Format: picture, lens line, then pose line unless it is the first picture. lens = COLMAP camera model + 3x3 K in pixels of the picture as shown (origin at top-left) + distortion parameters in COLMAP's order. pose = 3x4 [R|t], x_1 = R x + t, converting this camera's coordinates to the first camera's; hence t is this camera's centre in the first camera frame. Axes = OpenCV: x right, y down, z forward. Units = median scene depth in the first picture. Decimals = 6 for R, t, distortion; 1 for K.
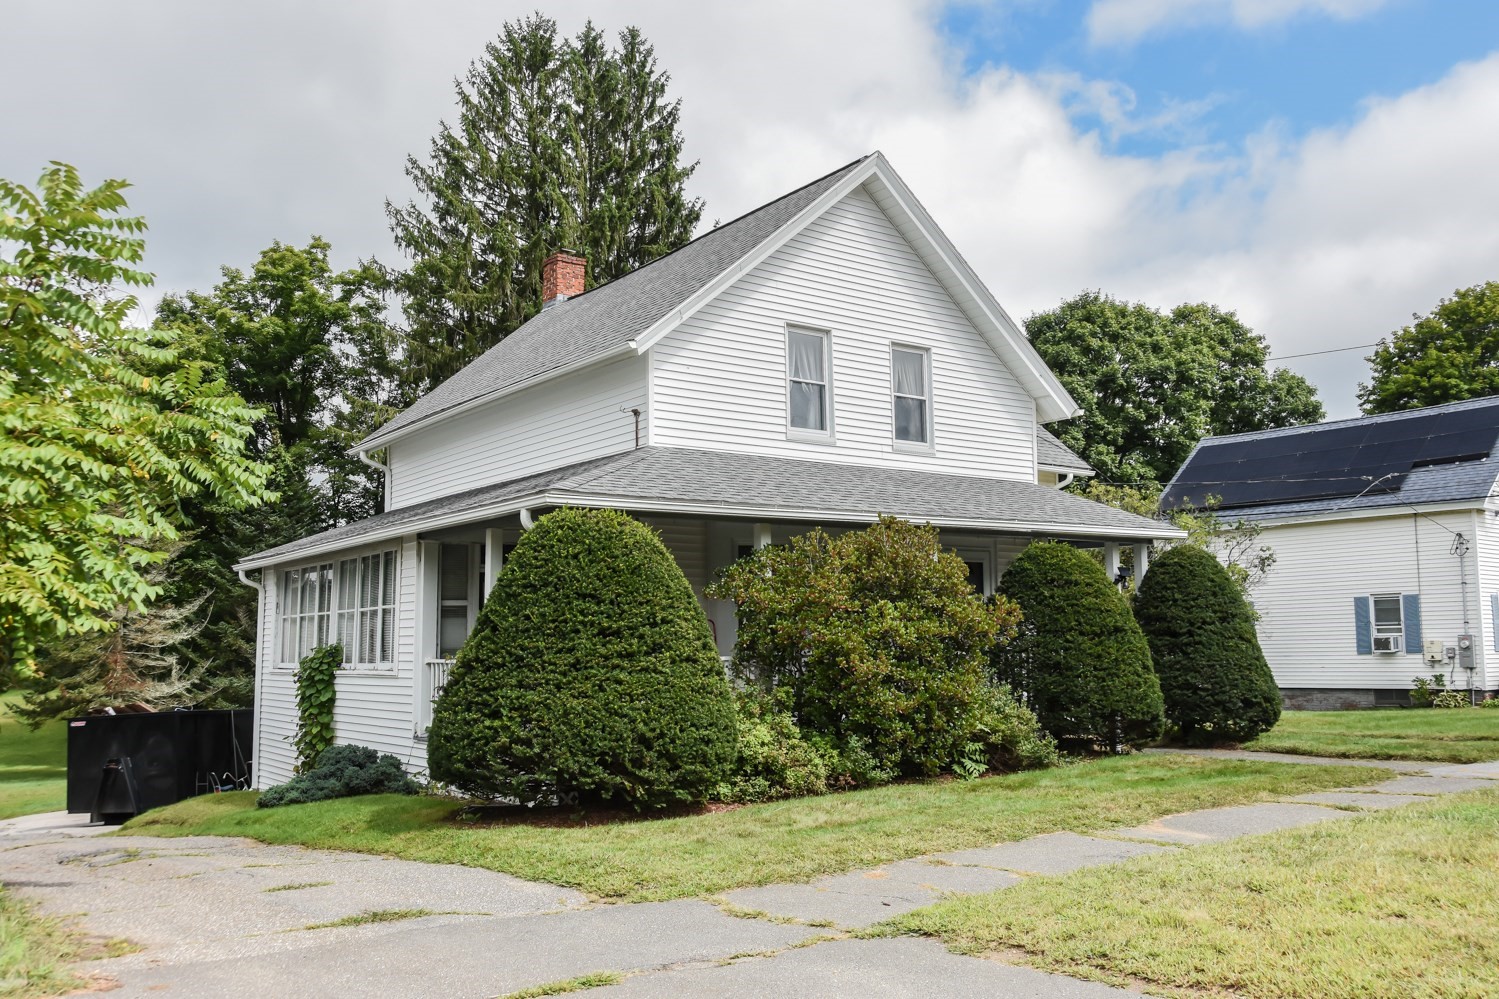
lens RADIAL K [[1316.6, 0, 749.5], [0, 1316.6, 499.5], [0, 0, 1]] dist [-0.124106, 0.147313]
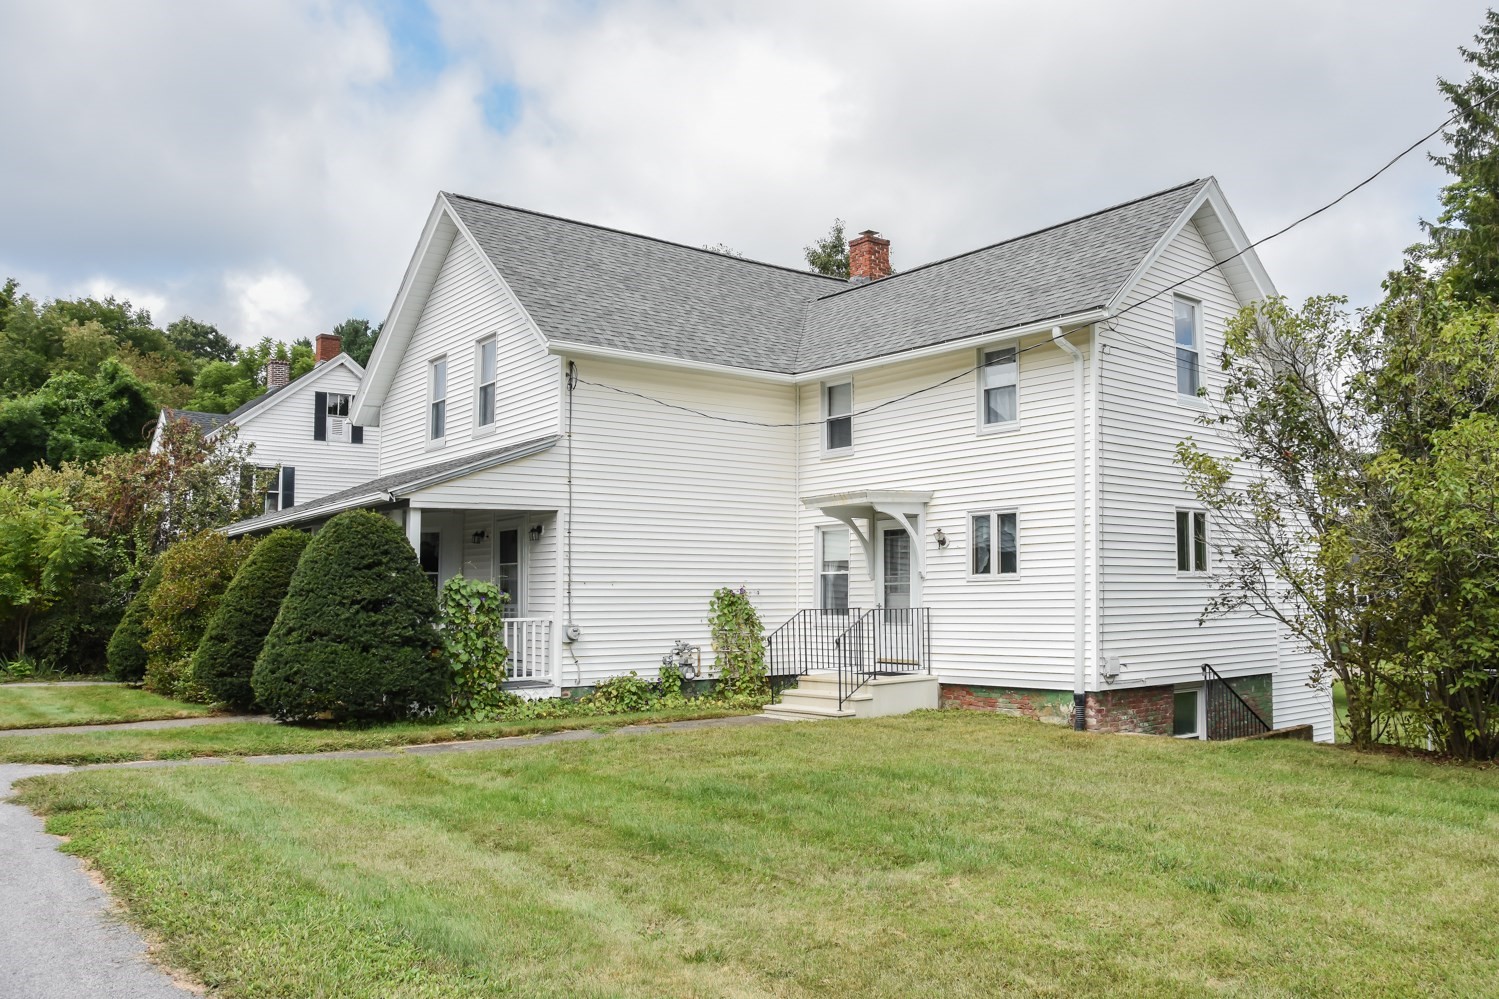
lens RADIAL K [[1169.4, 0, 749.5], [0, 1169.4, 499.5], [0, 0, 1]] dist [-0.162538, 0.113000]
pose [[0.026563, -0.078712, -0.996543, 1.133610], [0.118011, 0.990171, -0.075063, 0.120199], [0.992657, -0.115609, 0.035591, 1.236448]]
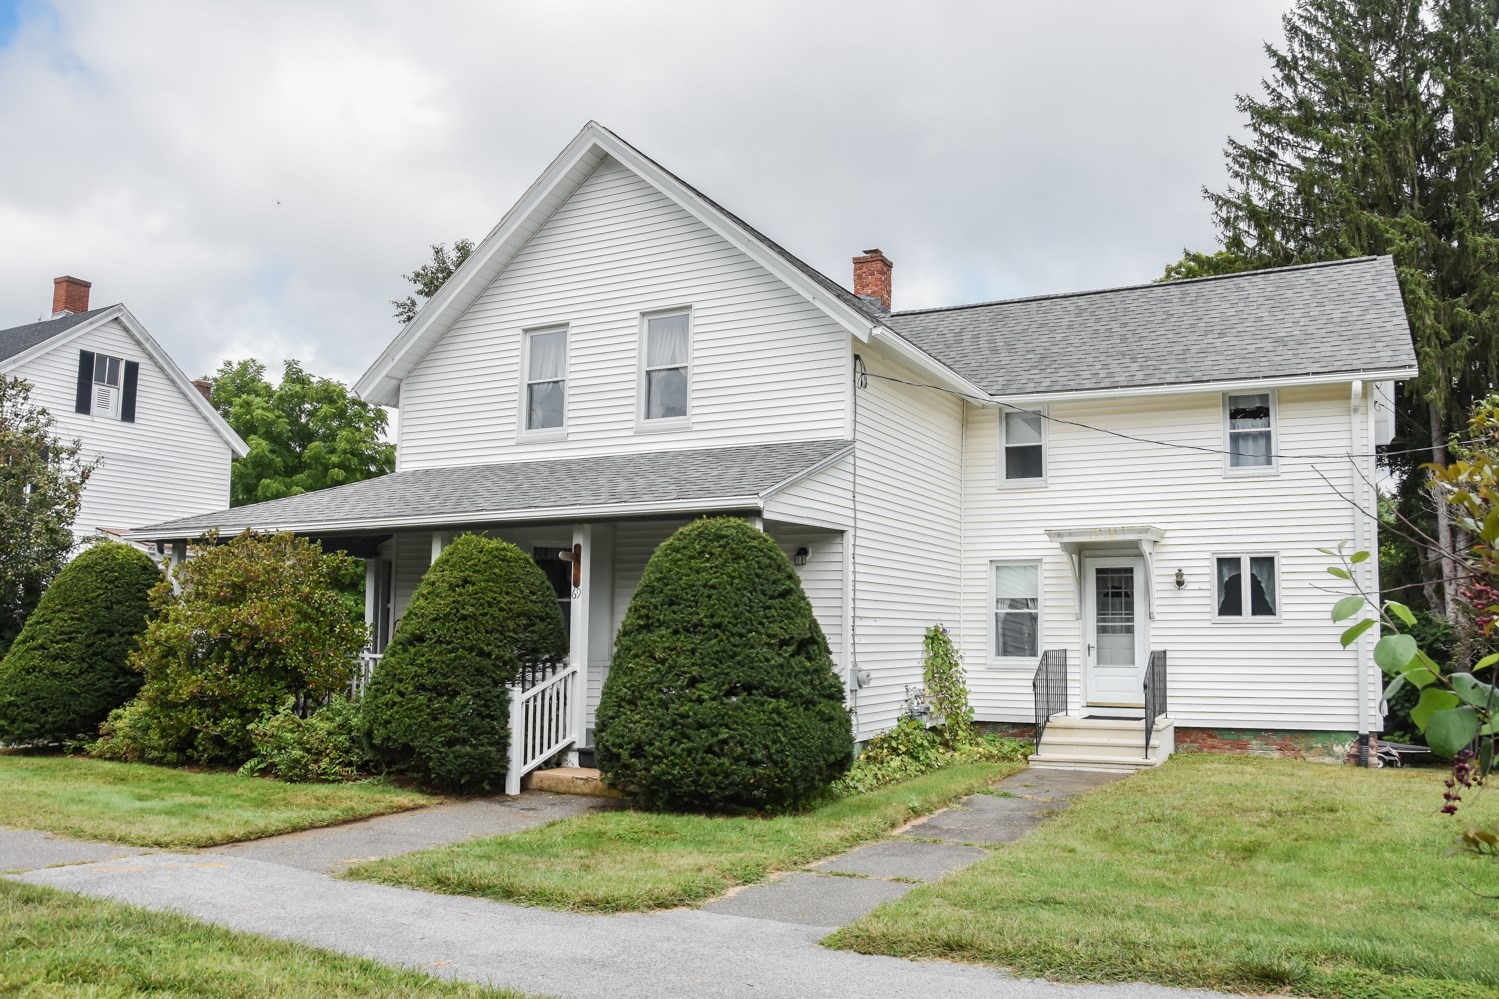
lens RADIAL K [[1169.4, 0, 749.5], [0, 1169.4, 499.5], [0, 0, 1]] dist [-0.162538, 0.113000]
pose [[0.439931, -0.089259, -0.893585, 0.879877], [0.085575, 0.994687, -0.057228, 0.062076], [0.893945, -0.051292, 0.445232, 0.738645]]
